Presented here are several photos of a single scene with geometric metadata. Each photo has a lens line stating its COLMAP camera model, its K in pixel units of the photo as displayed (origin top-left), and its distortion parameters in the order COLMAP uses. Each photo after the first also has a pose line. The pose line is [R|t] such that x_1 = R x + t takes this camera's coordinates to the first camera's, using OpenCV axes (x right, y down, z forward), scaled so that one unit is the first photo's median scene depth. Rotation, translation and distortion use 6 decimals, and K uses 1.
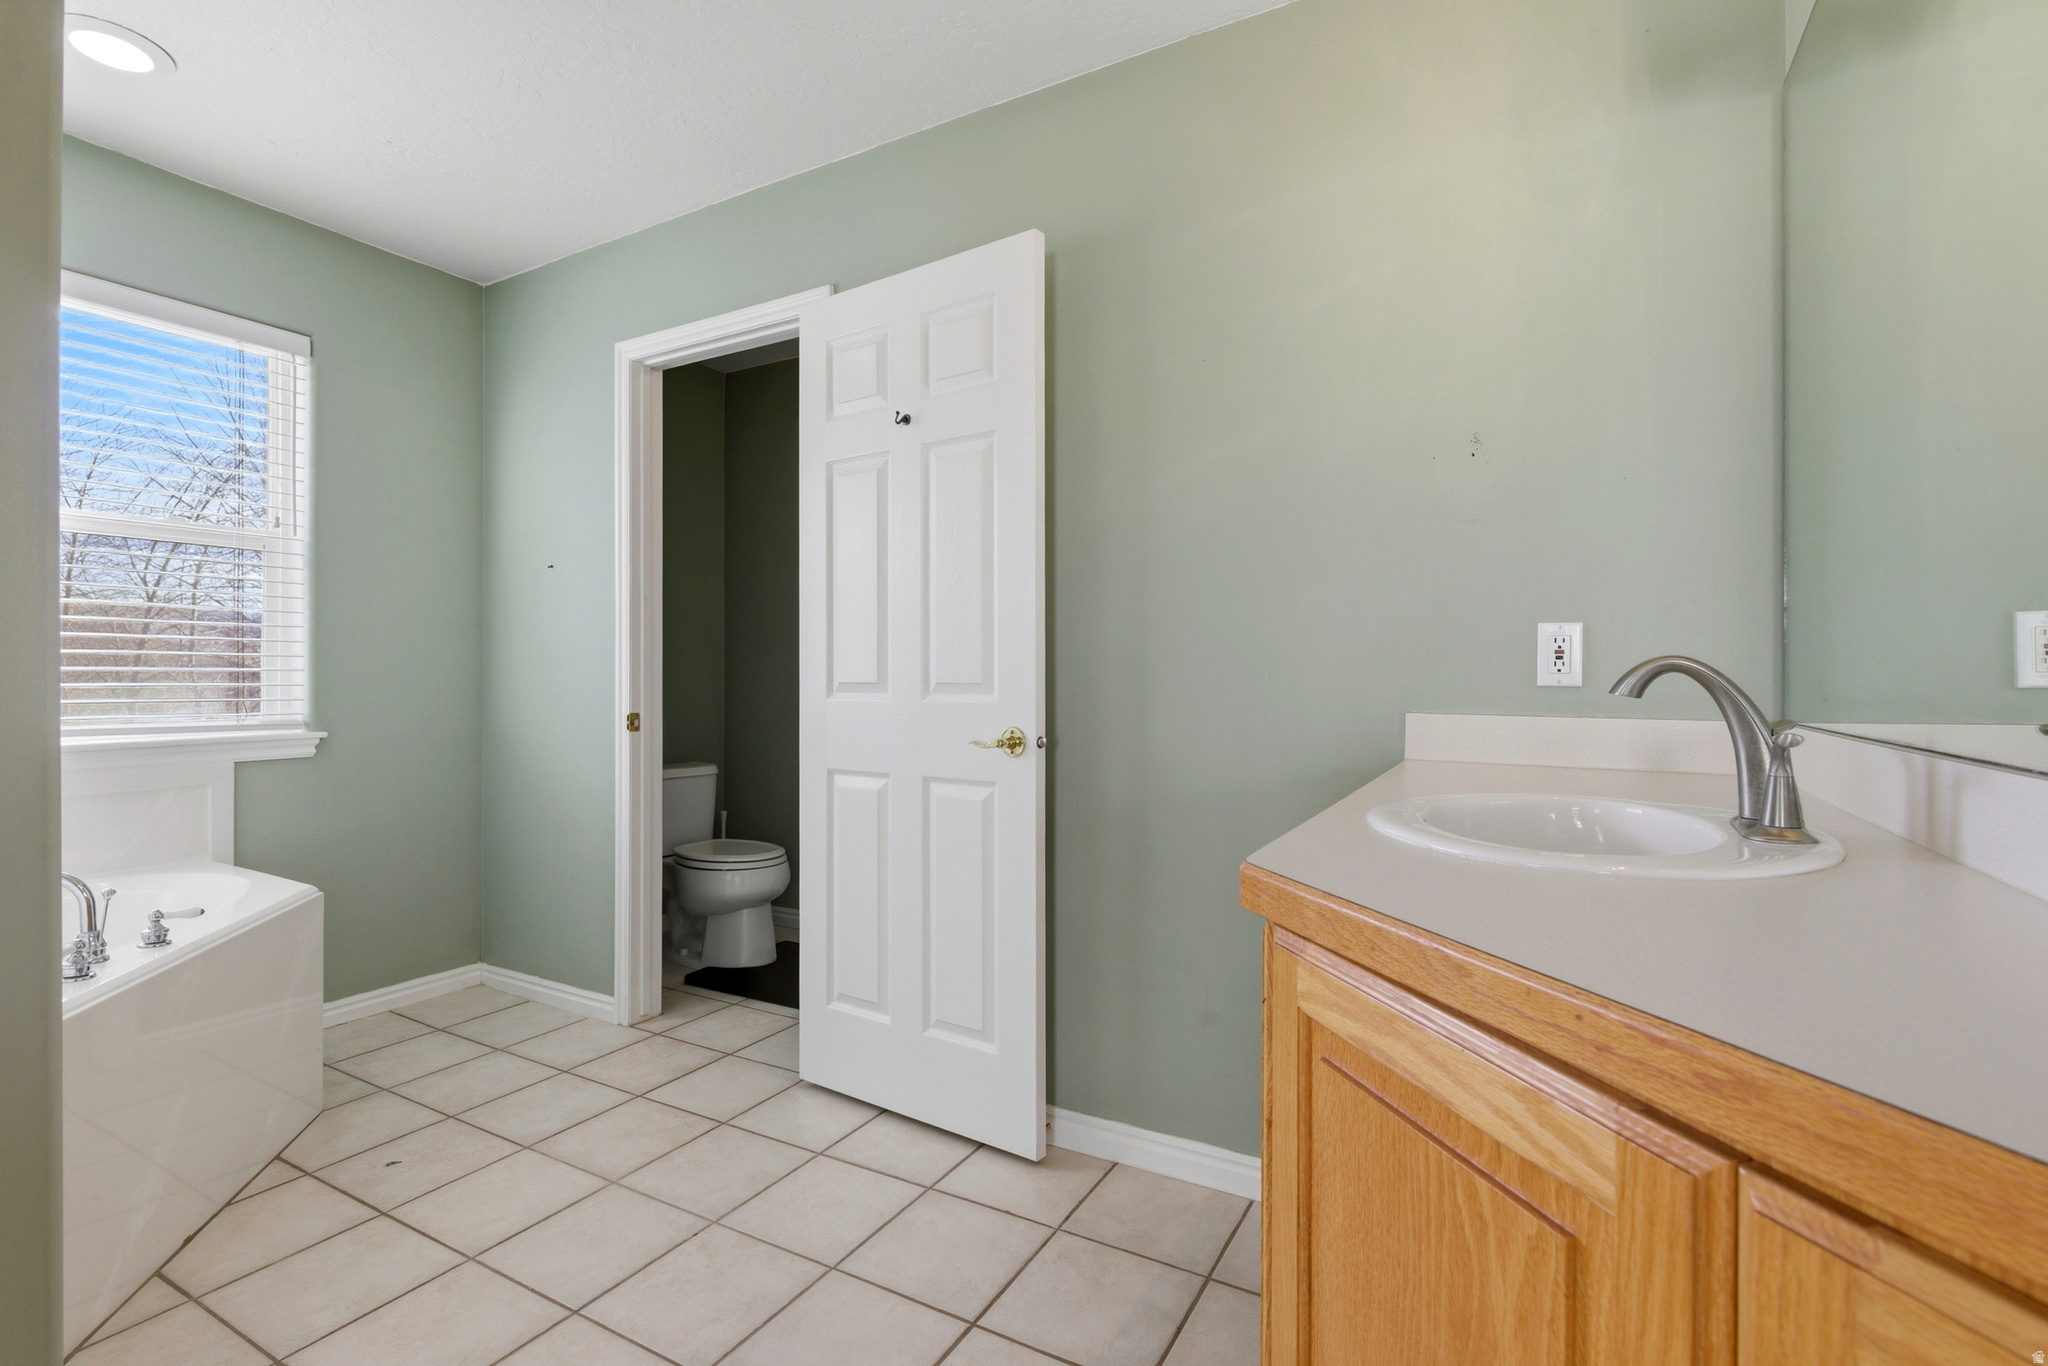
lens RADIAL K [[938.0, 0, 1026.1], [0, 938.0, 677.6], [0, 0, 1]] dist [-0.001233, 0.000049]
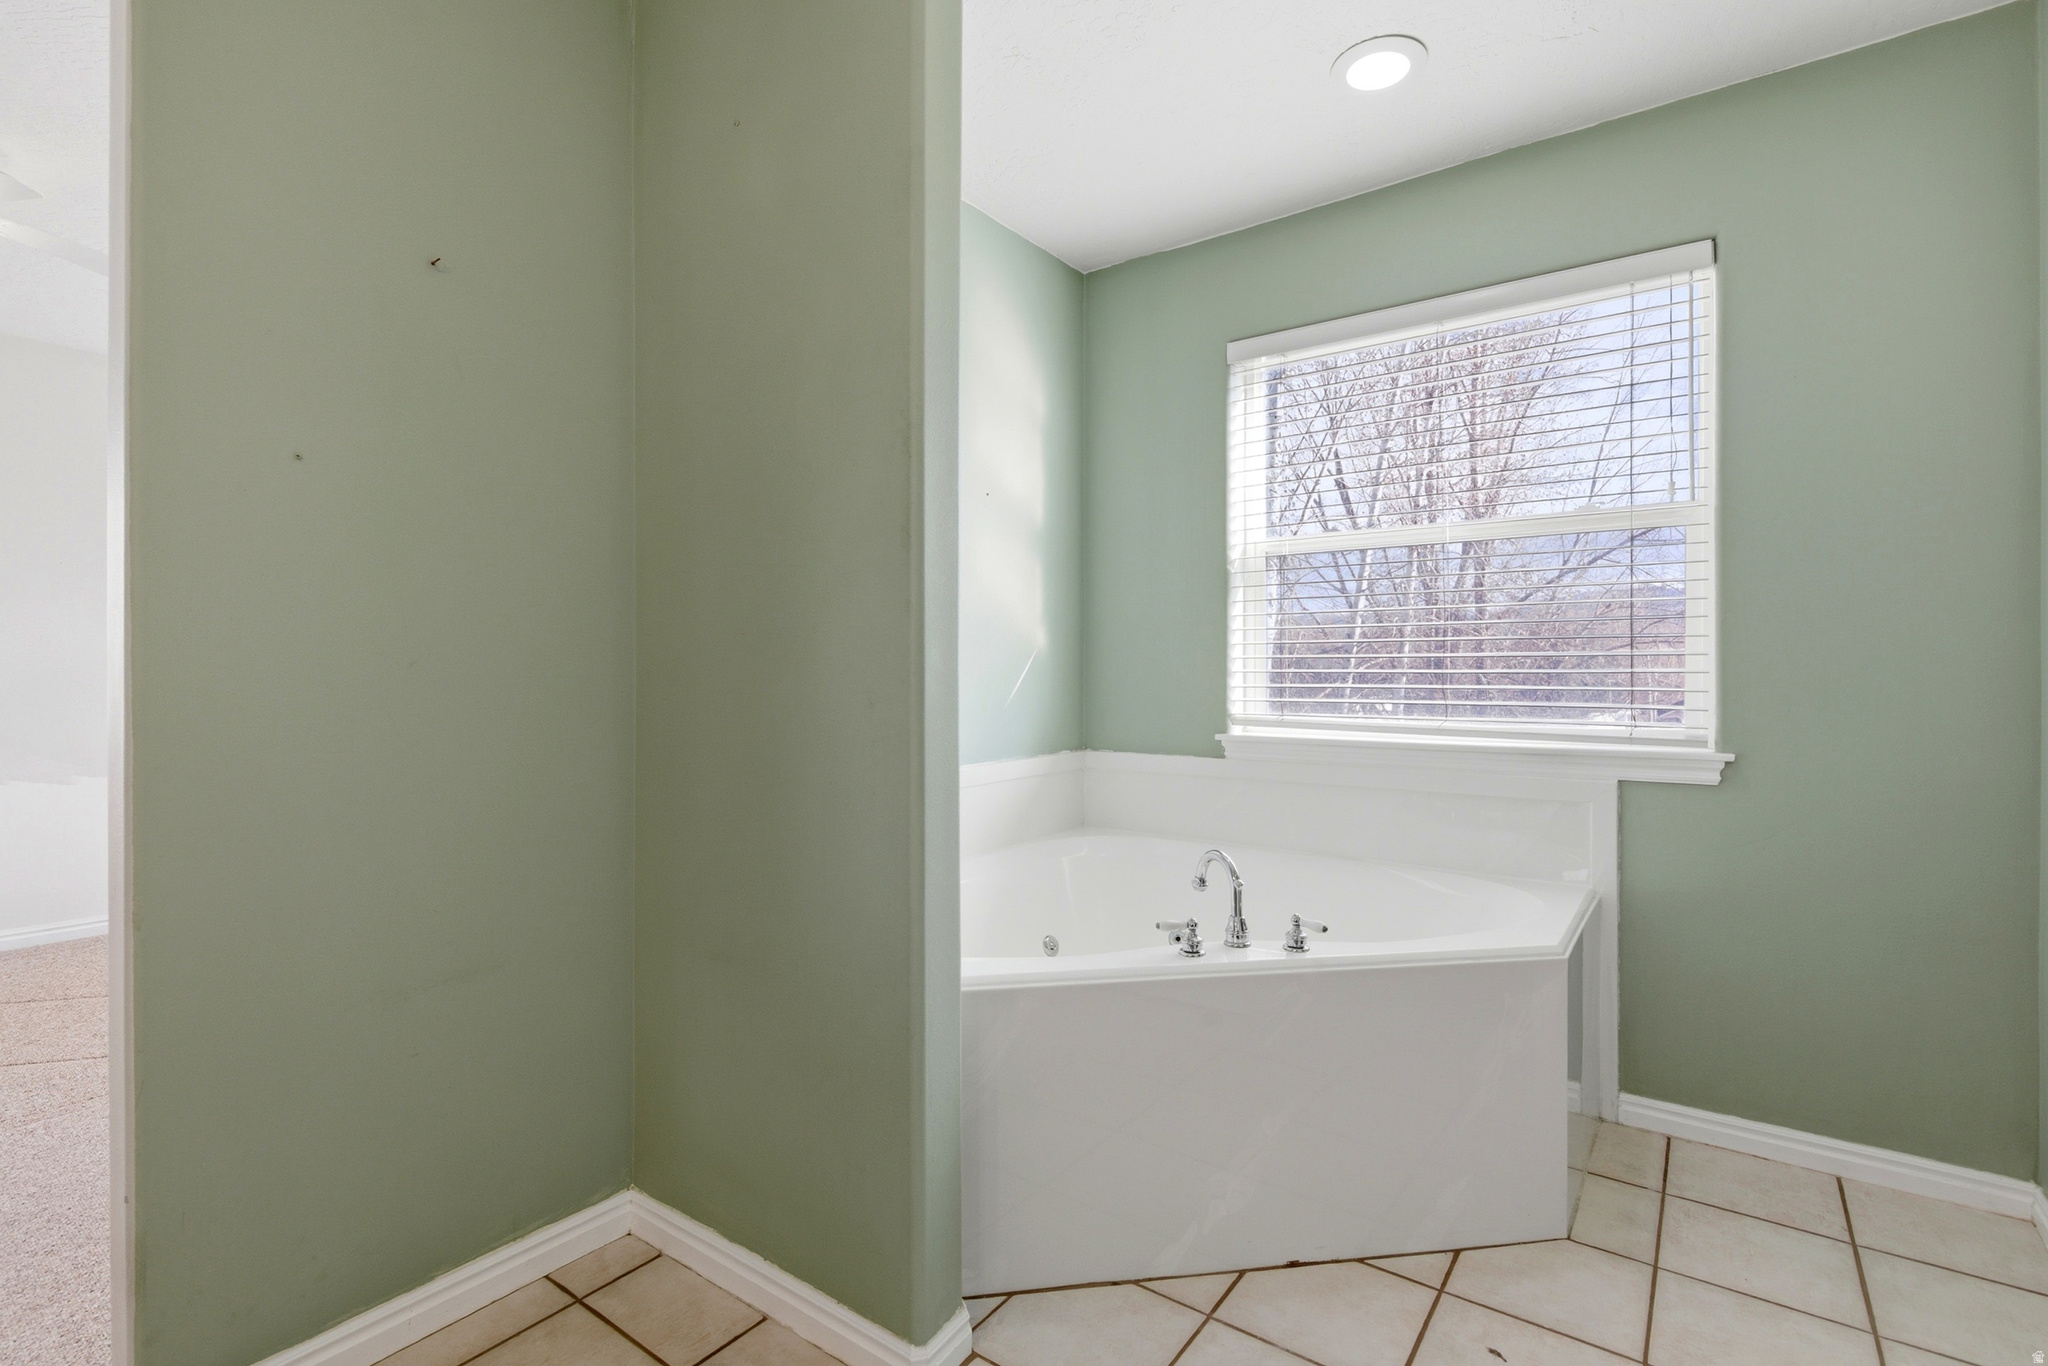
lens RADIAL K [[938.0, 0, 1026.1], [0, 938.0, 677.6], [0, 0, 1]] dist [-0.001233, 0.000049]
pose [[-0.118224, -0.002918, -0.992983, 0.063065], [0.000174, 0.999996, -0.002959, -0.000993], [0.992987, -0.000522, -0.118223, 0.532638]]
